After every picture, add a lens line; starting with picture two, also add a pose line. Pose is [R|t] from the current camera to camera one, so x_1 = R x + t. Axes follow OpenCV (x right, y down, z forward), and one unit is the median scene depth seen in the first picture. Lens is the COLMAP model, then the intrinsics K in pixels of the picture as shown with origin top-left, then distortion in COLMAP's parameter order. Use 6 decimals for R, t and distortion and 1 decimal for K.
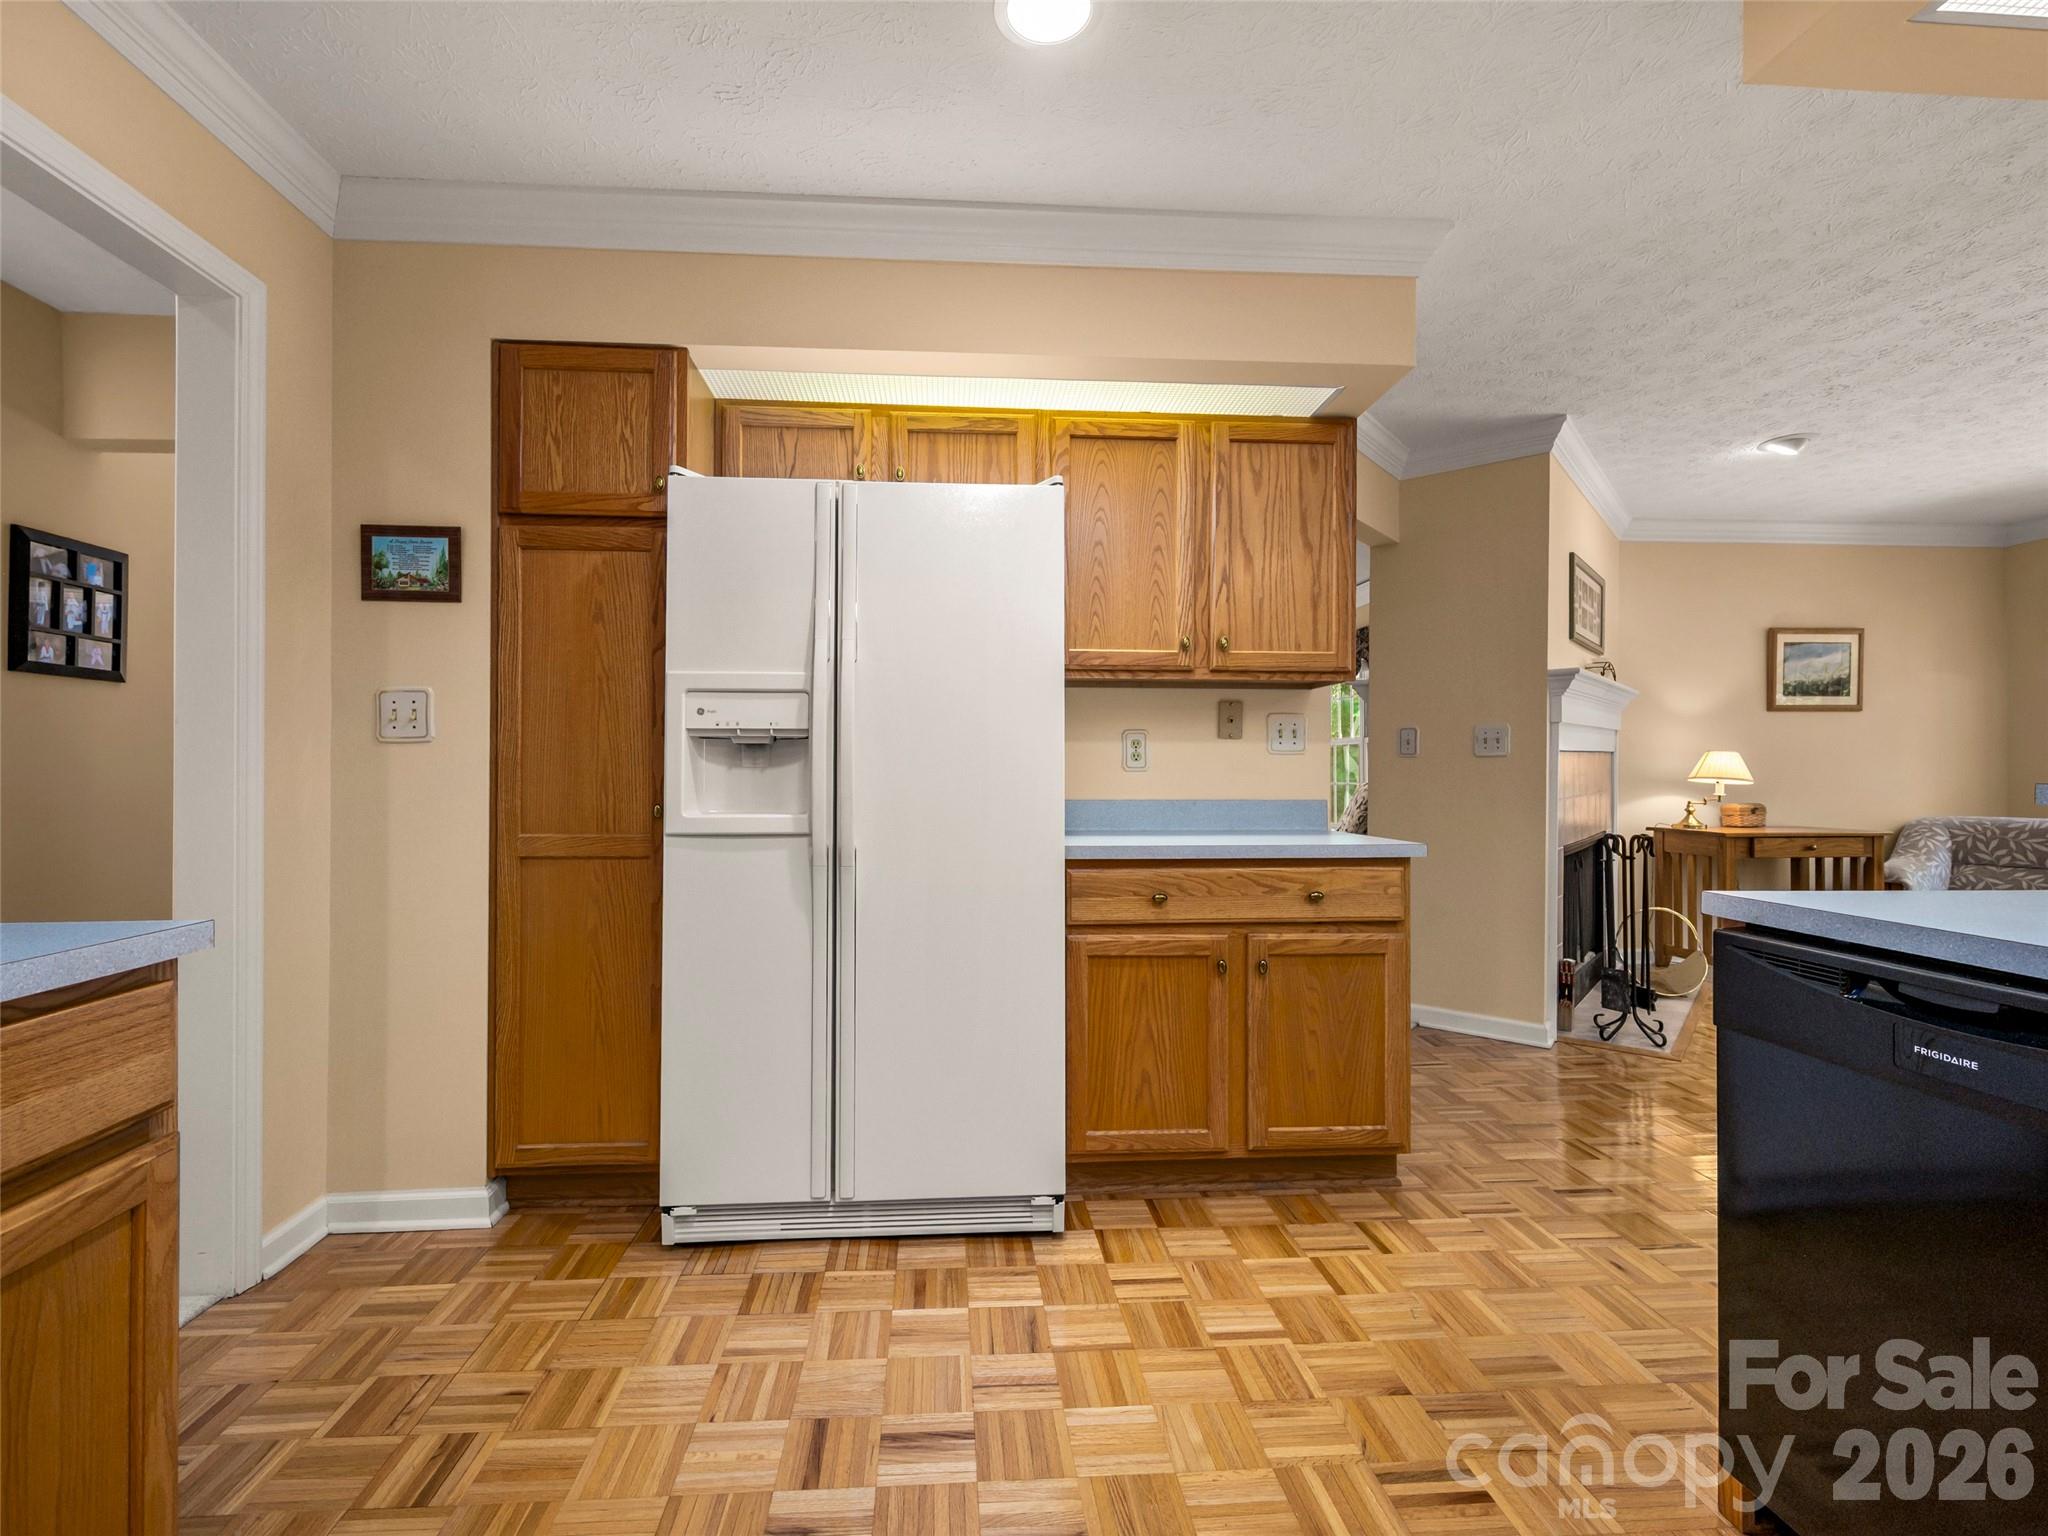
lens RADIAL K [[921.6, 0, 990.5], [0, 921.6, 769.1], [0, 0, 1]] dist [-0.000981, -0.000067]
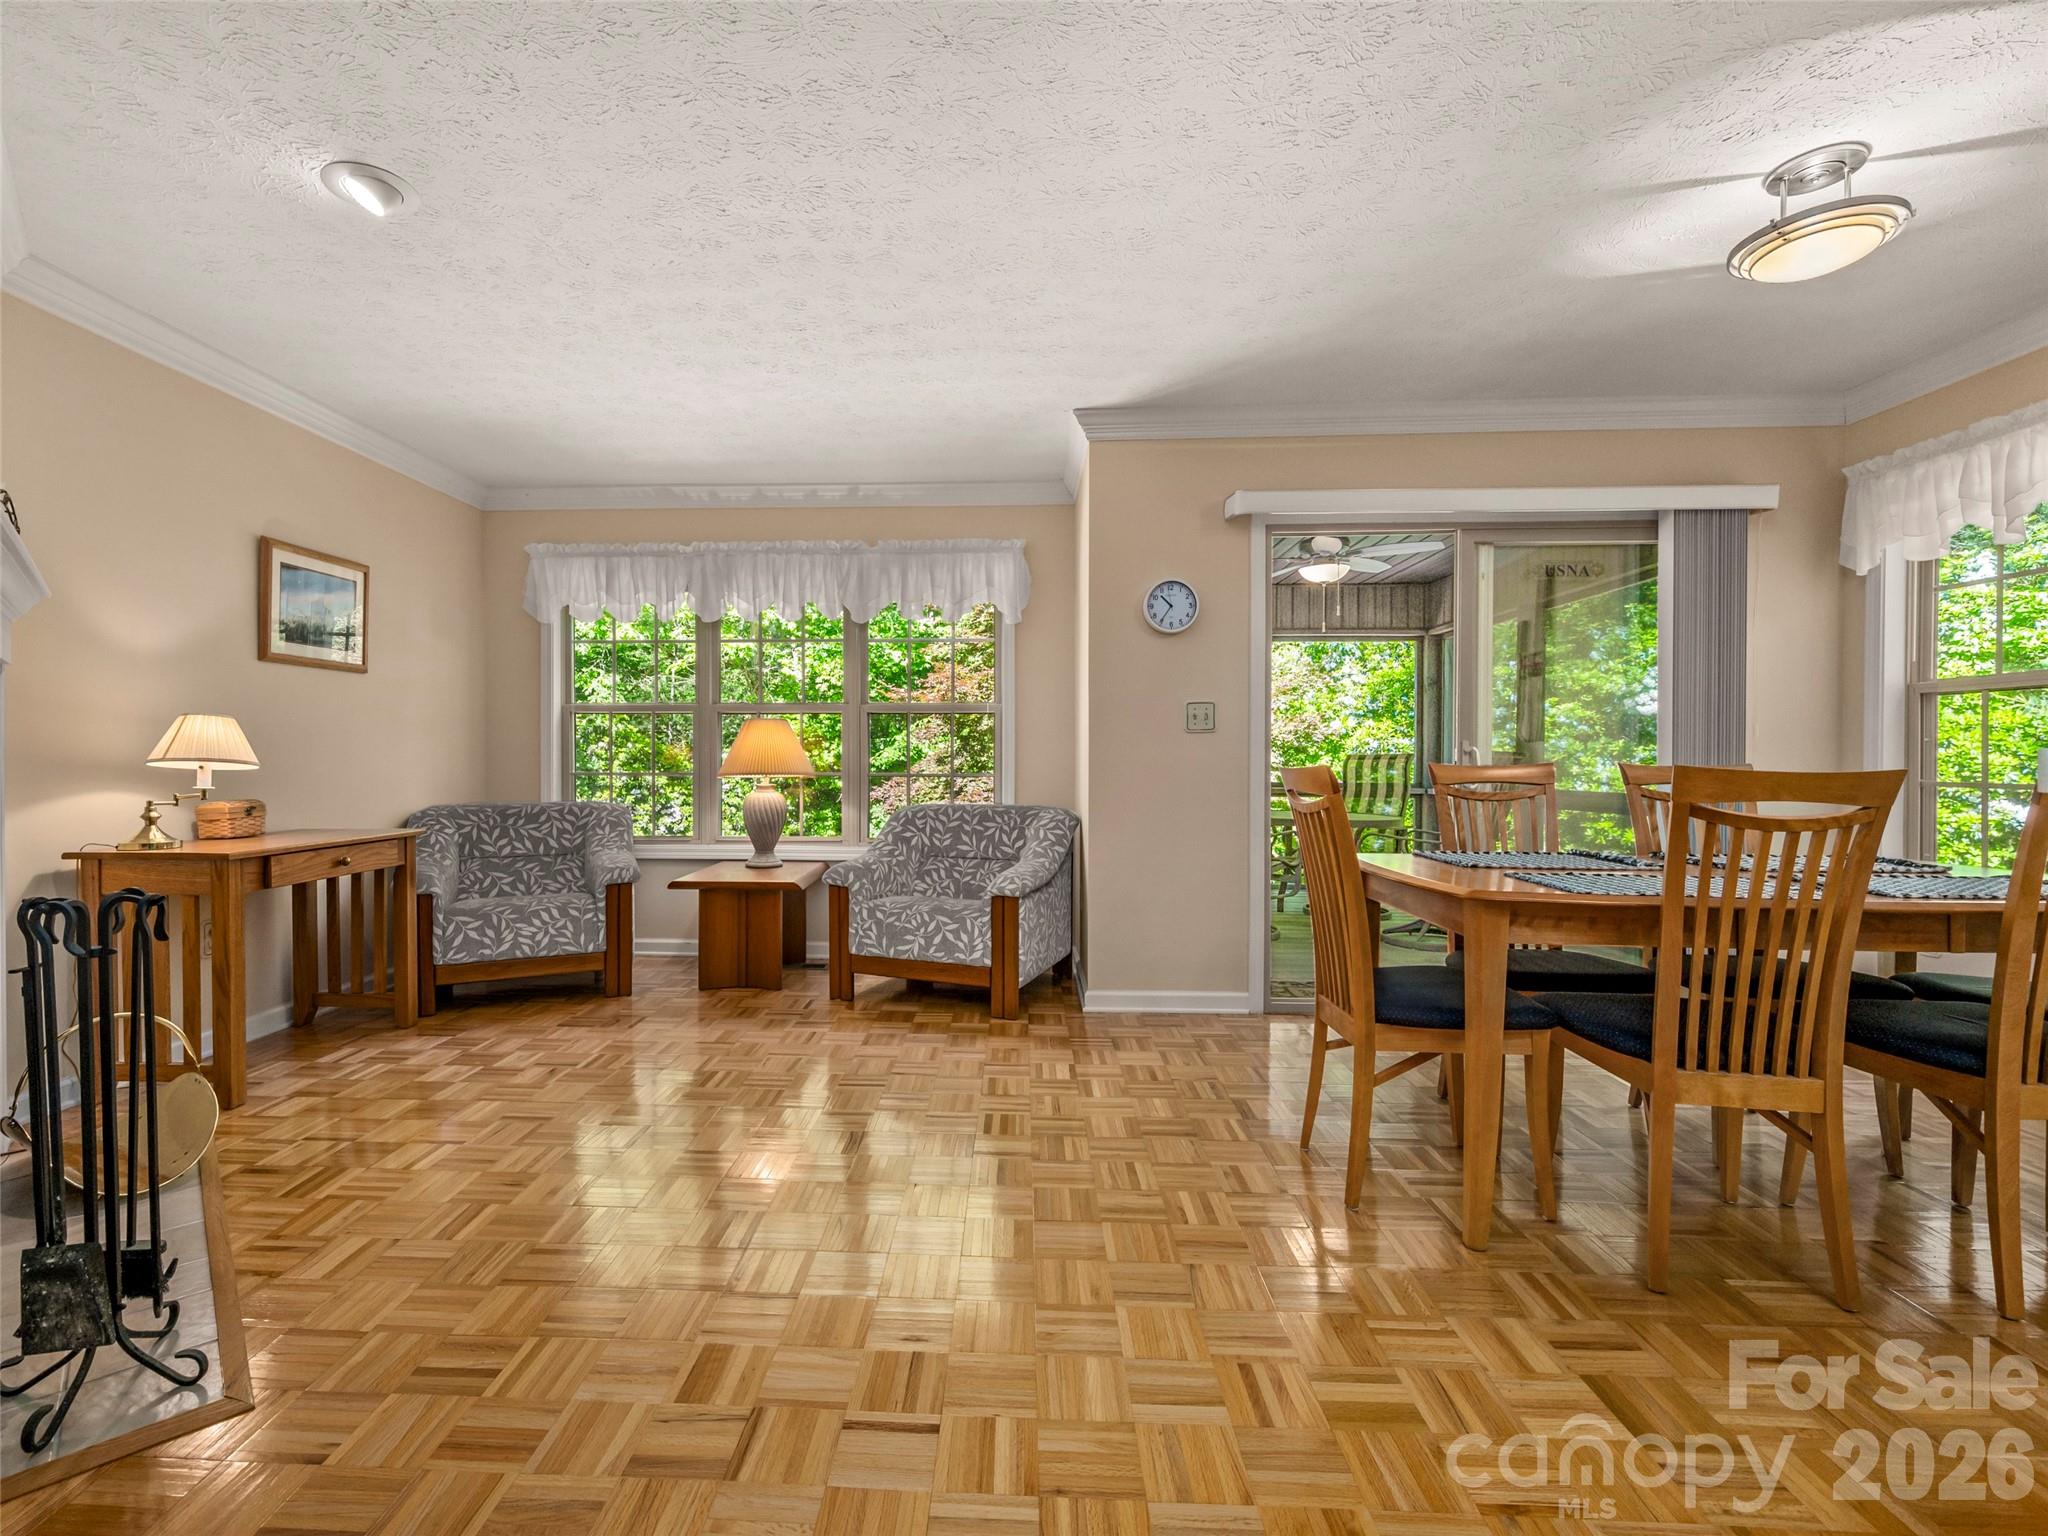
lens RADIAL K [[911.0, 0, 976.9], [0, 911.0, 770.7], [0, 0, 1]] dist [-0.000504, -0.000109]
pose [[0.106426, -0.013255, 0.994232, 0.253644], [-0.001615, 0.999908, 0.013504, 0.007483], [-0.994319, -0.003043, 0.106395, 0.430990]]
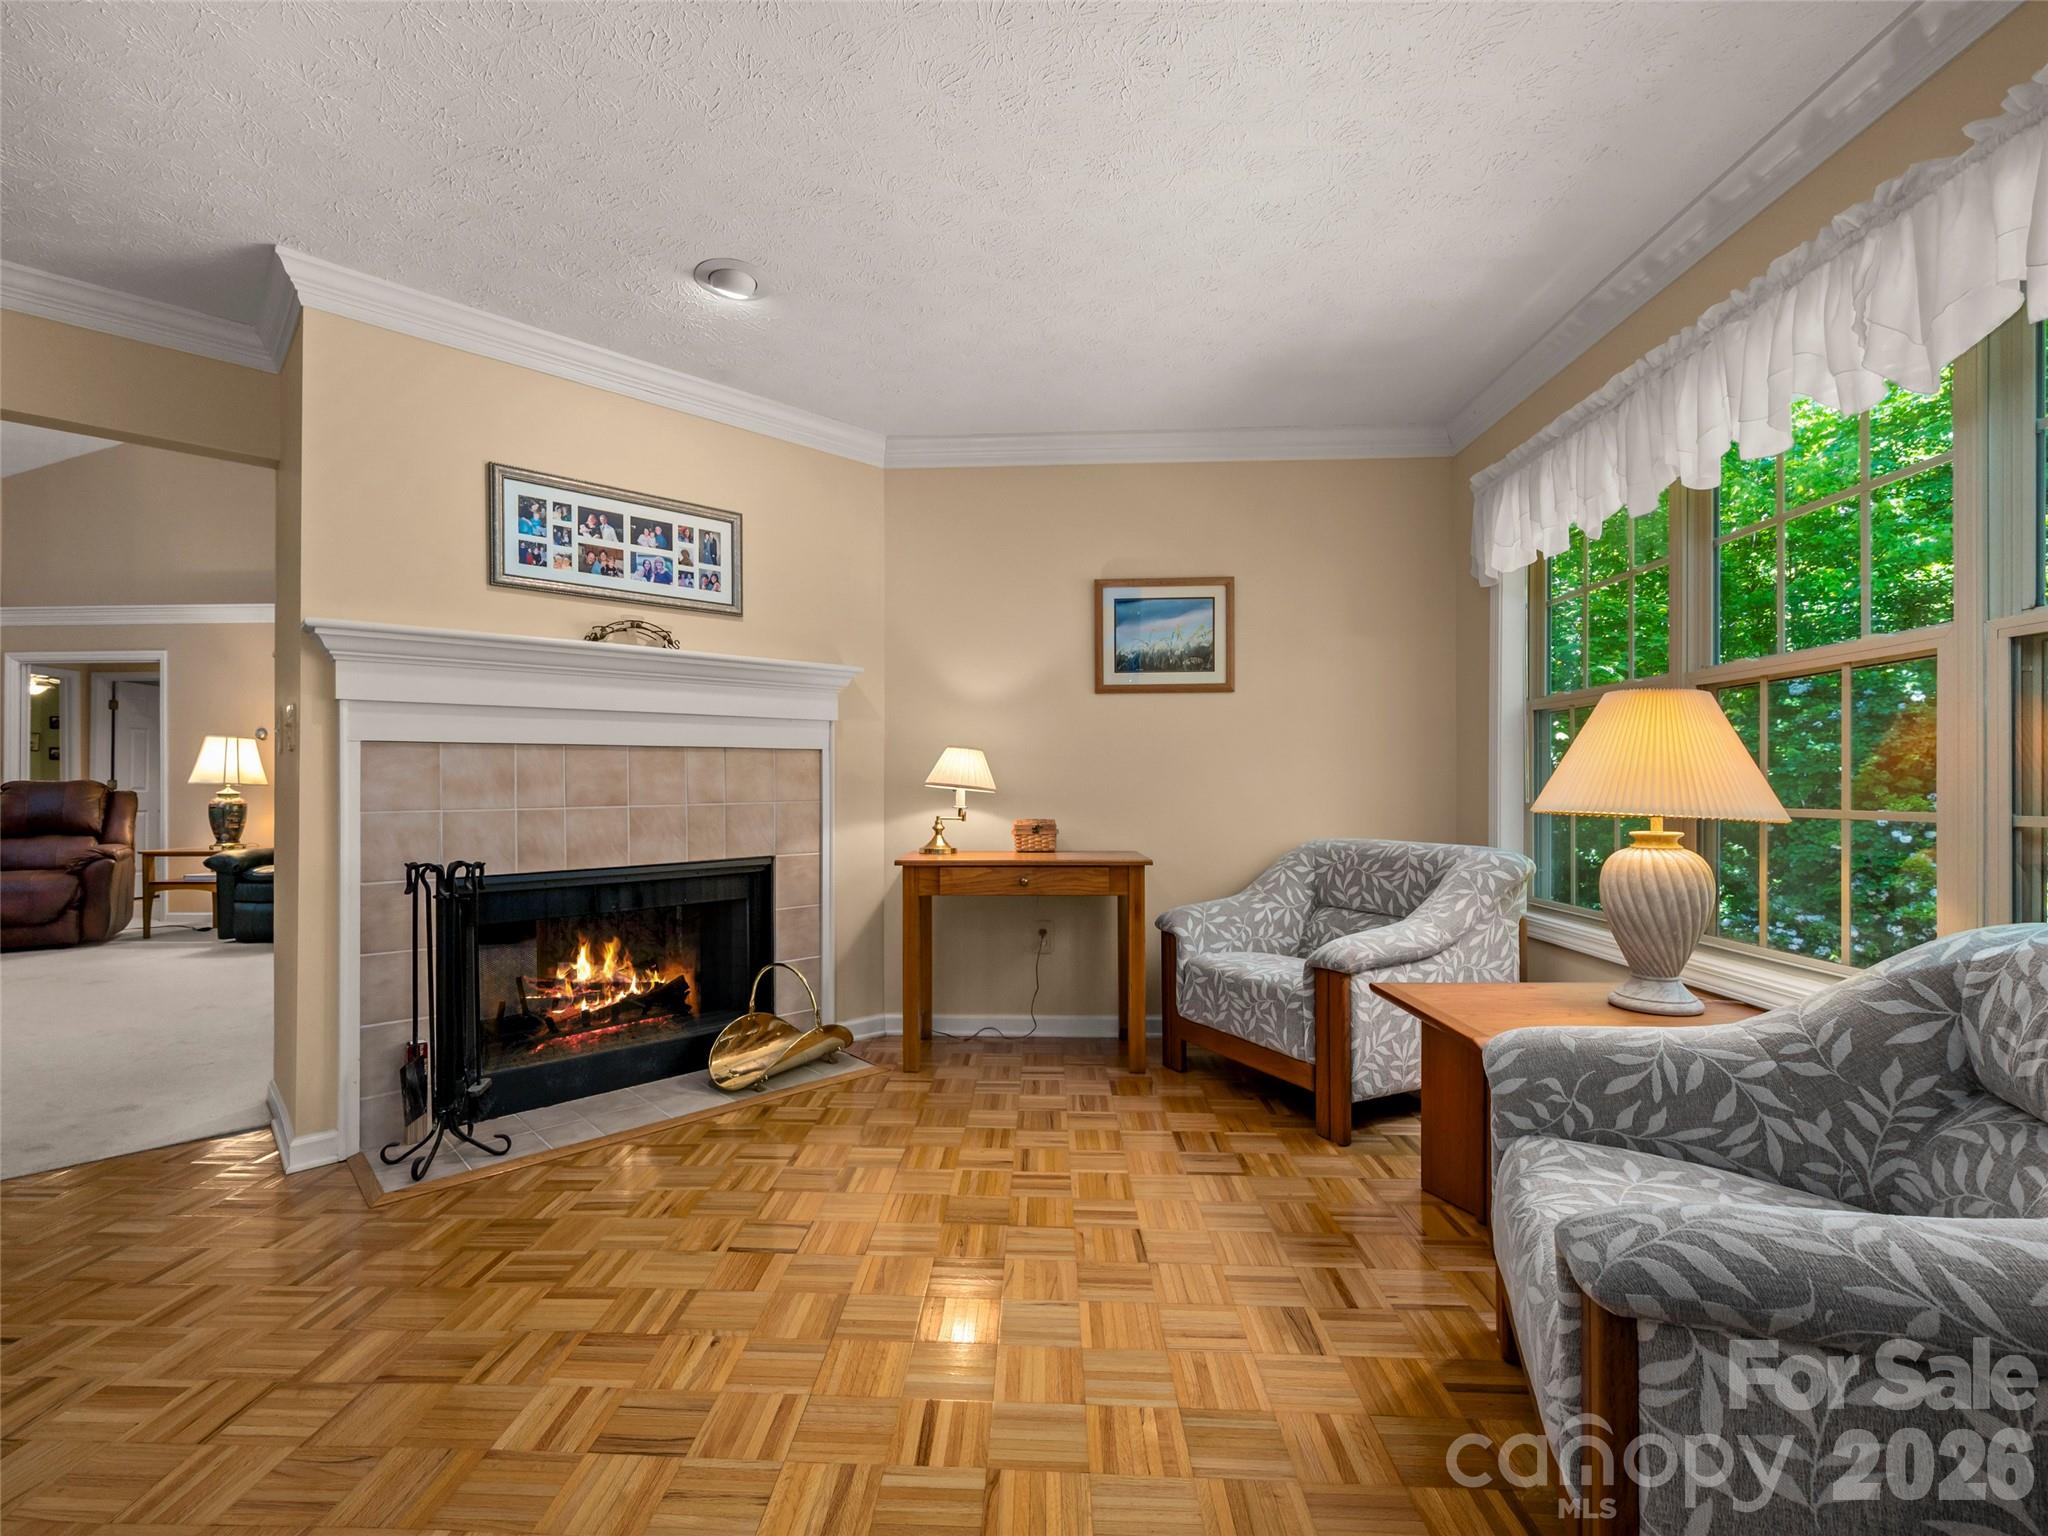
lens RADIAL K [[928.9, 0, 1000.6], [0, 928.9, 782.5], [0, 0, 1]] dist [0.011248, 0.000241]
pose [[0.994374, -0.003939, -0.105854, 0.883734], [0.003343, 0.999978, -0.005808, 0.012277], [0.105874, 0.005421, 0.994365, 0.269037]]
